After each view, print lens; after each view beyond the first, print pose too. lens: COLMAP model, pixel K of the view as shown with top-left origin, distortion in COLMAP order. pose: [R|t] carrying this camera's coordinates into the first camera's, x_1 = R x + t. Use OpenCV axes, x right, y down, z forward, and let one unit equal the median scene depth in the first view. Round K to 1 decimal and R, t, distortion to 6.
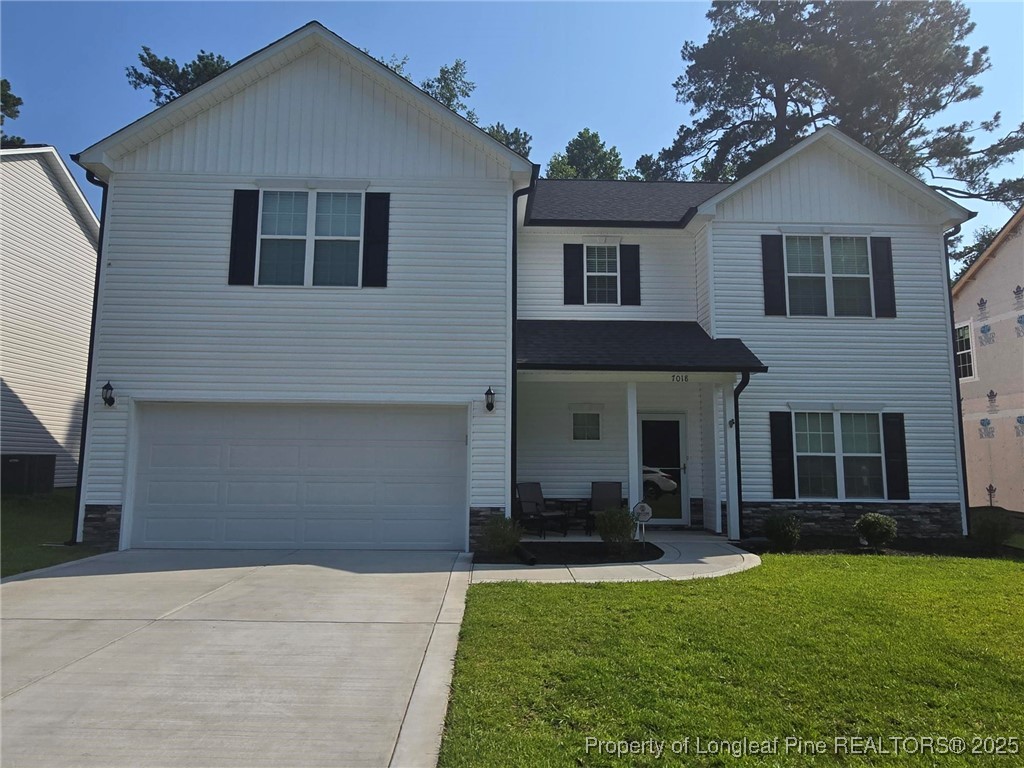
lens RADIAL K [[631.5, 0, 512.0], [0, 631.5, 384.0], [0, 0, 1]] dist [-0.019159, 0.015940]
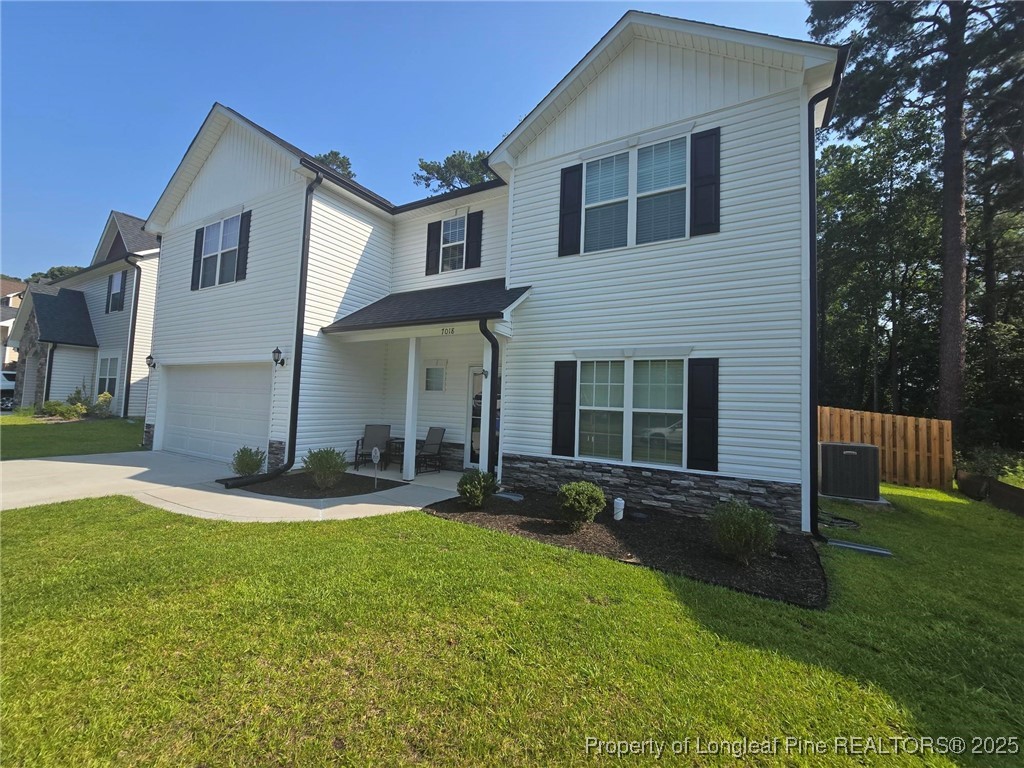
lens RADIAL K [[425.3, 0, 509.3], [0, 425.3, 379.7], [0, 0, 1]] dist [-0.003472, -0.000742]
pose [[0.848510, -0.006869, -0.529135, 0.695744], [0.033780, 0.998579, 0.041207, 0.044075], [0.528101, -0.052839, 0.847536, 0.441907]]
